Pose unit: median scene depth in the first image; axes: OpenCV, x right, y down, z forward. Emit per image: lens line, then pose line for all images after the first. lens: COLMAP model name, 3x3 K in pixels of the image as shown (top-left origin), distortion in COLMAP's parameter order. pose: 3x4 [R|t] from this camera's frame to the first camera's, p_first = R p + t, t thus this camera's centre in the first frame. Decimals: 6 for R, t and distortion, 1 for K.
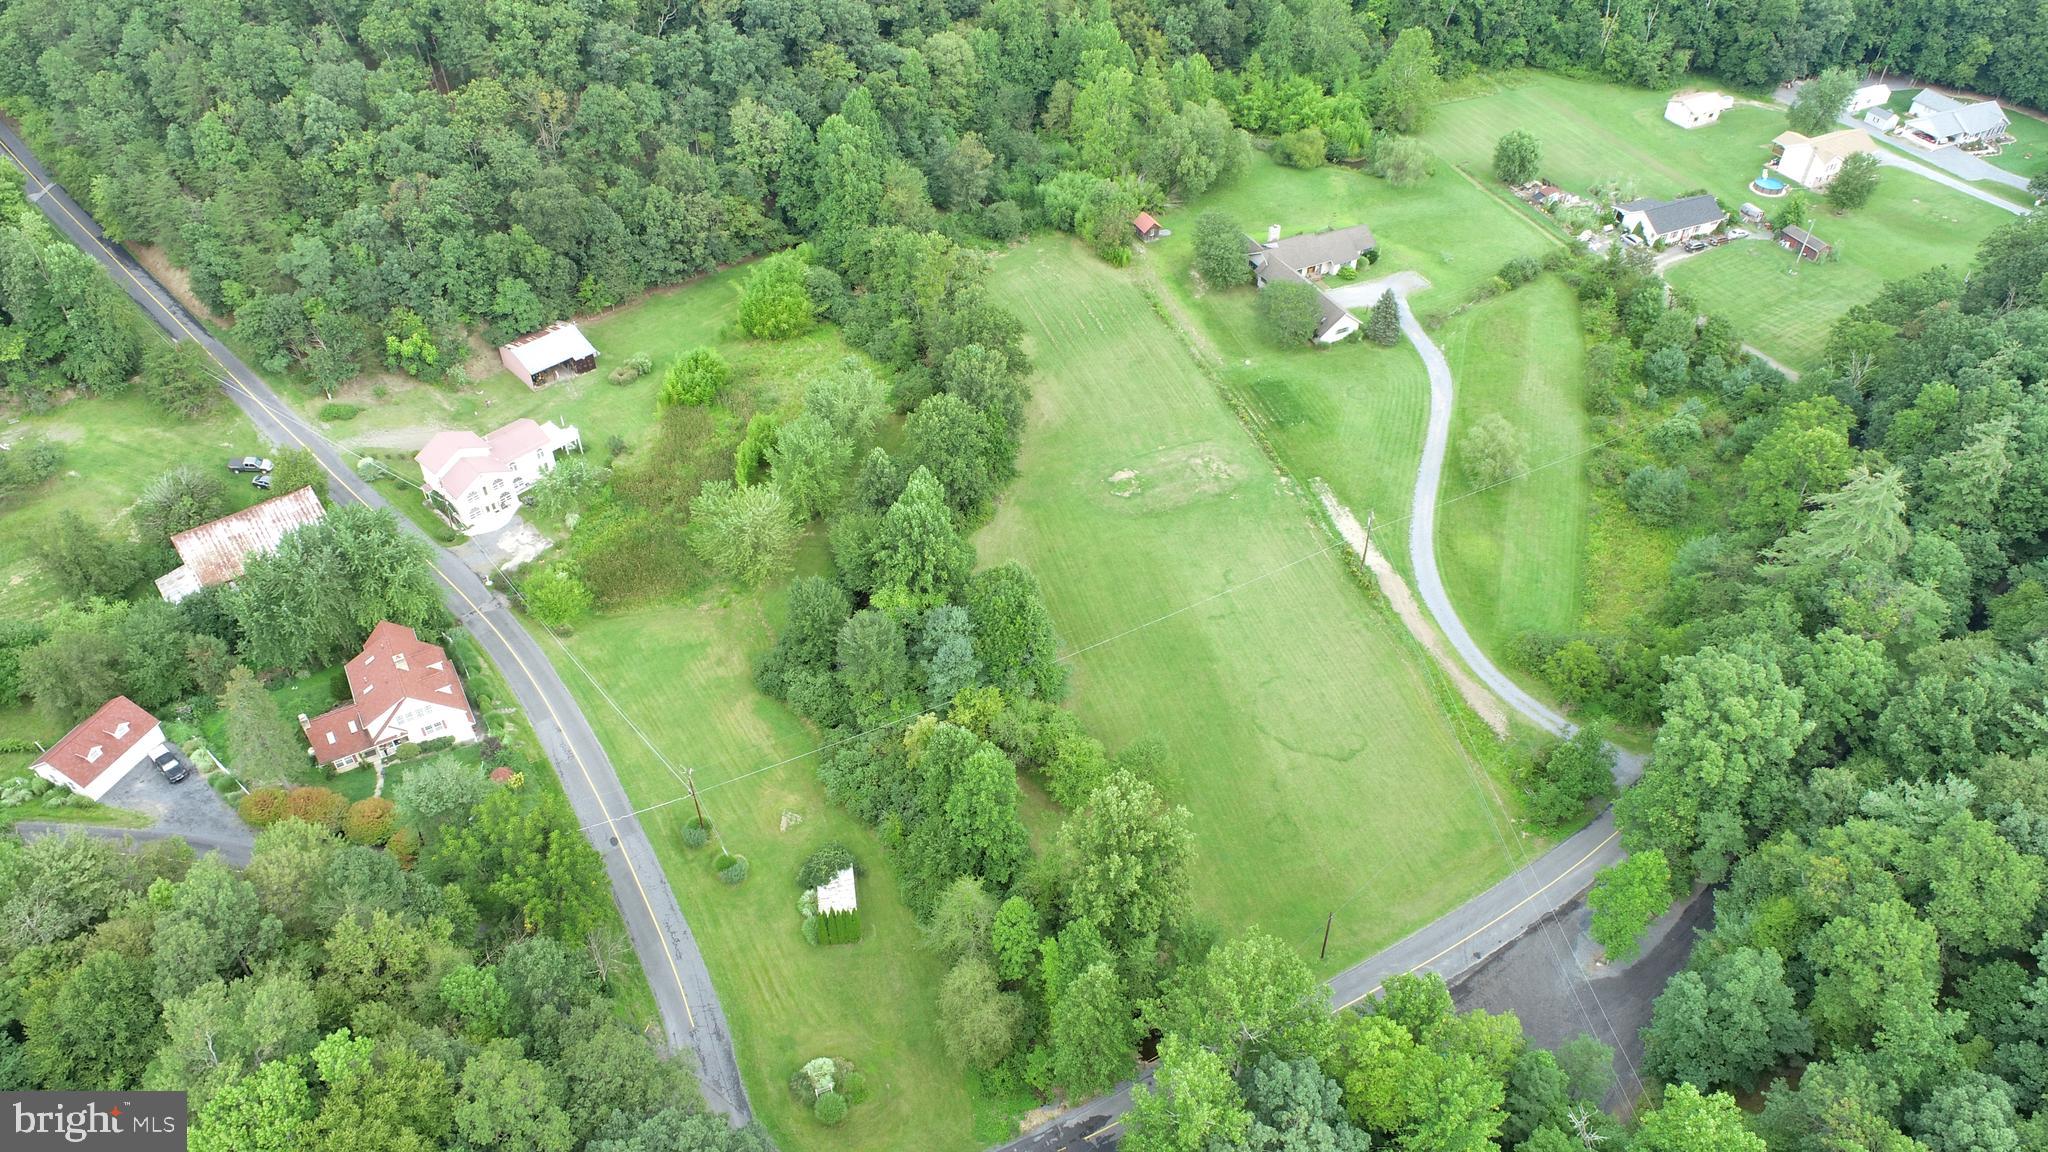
lens RADIAL K [[1391.0, 0, 1024.0], [0, 1391.0, 576.0], [0, 0, 1]] dist [-0.014911, 0.007711]
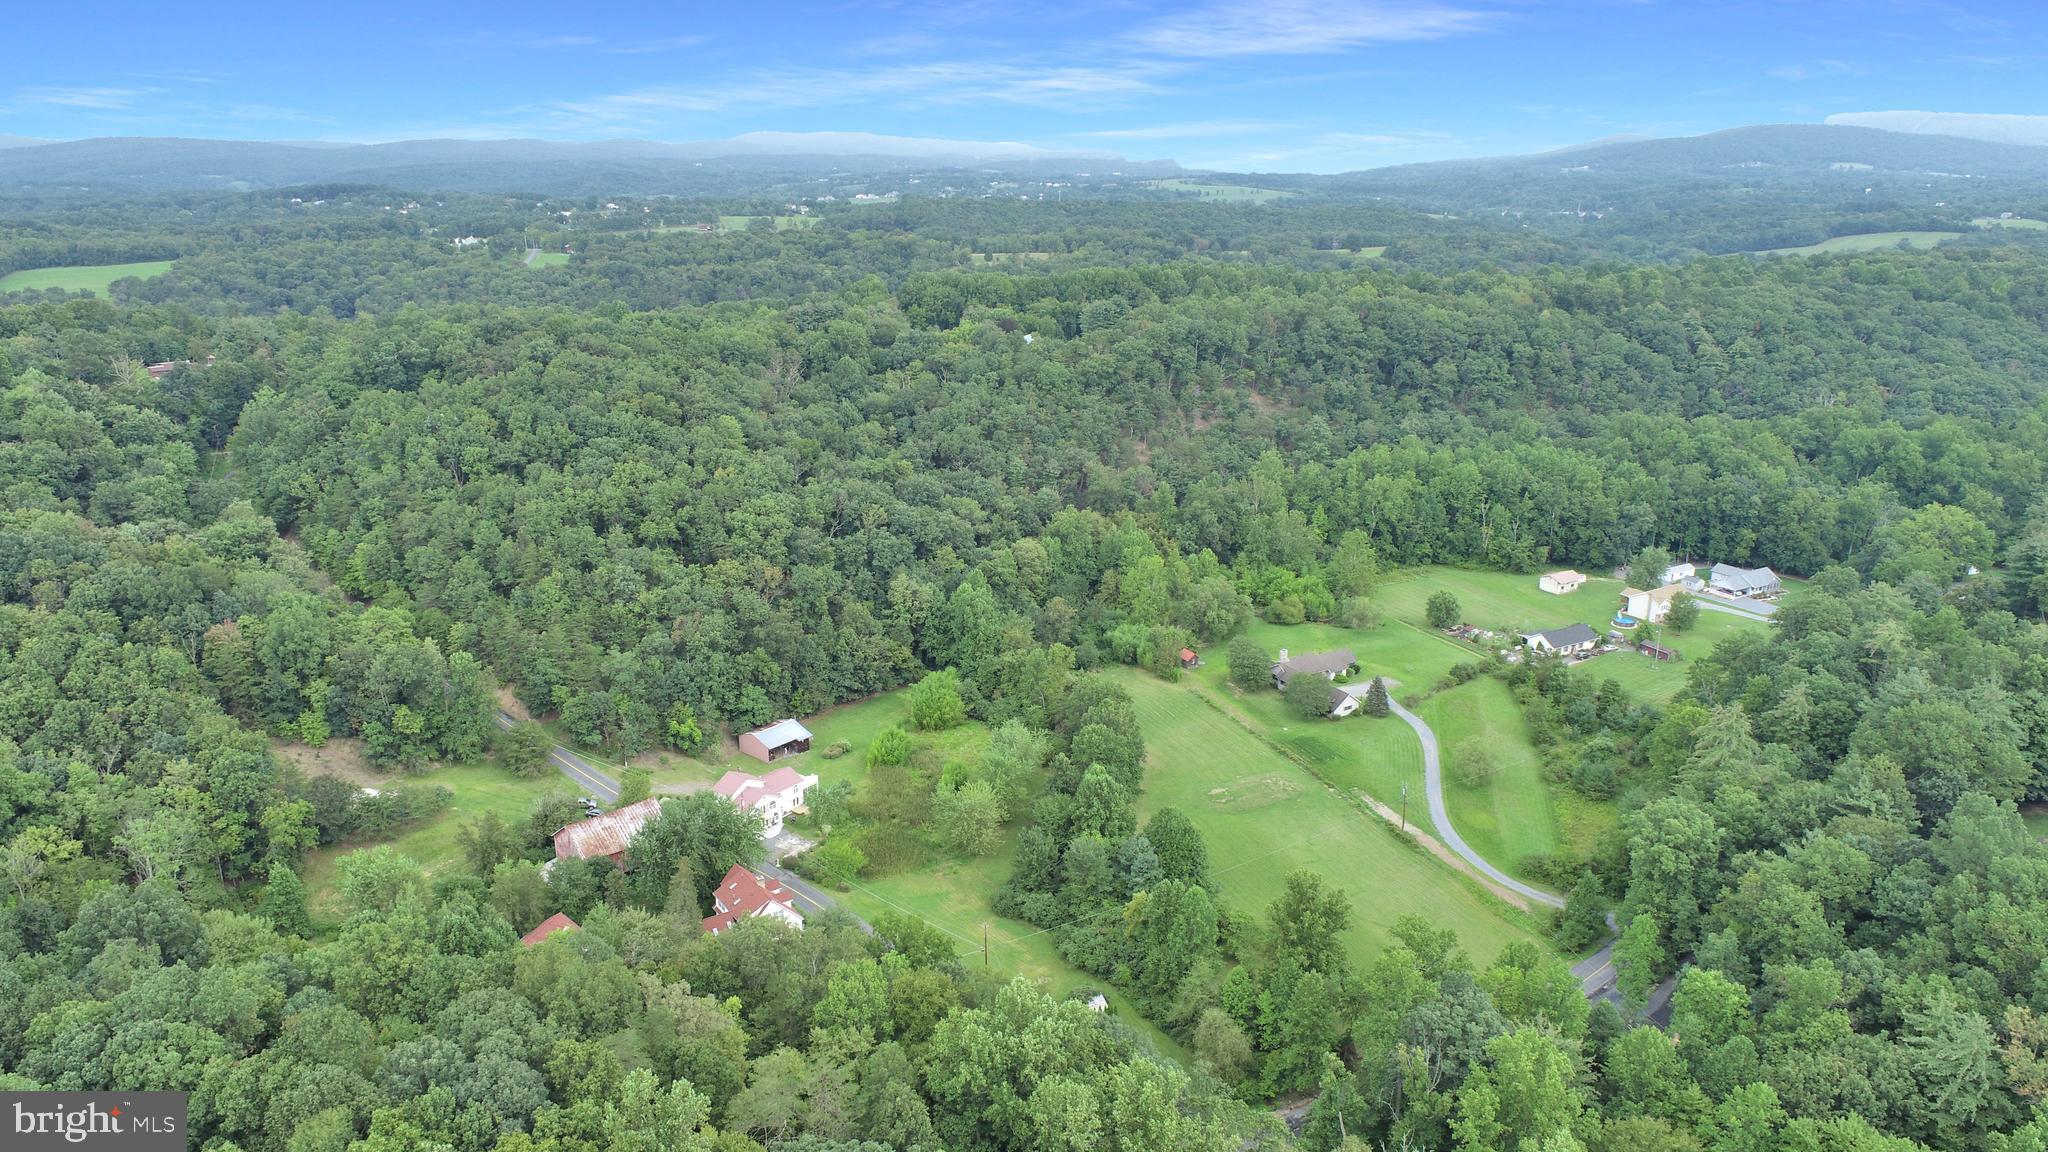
lens RADIAL K [[1391.0, 0, 1024.0], [0, 1391.0, 576.0], [0, 0, 1]] dist [-0.014911, 0.007711]
pose [[0.997060, -0.030422, 0.070324, -0.179067], [0.057090, 0.907102, -0.417022, 0.253410], [-0.051104, 0.419811, 0.906172, -0.280187]]
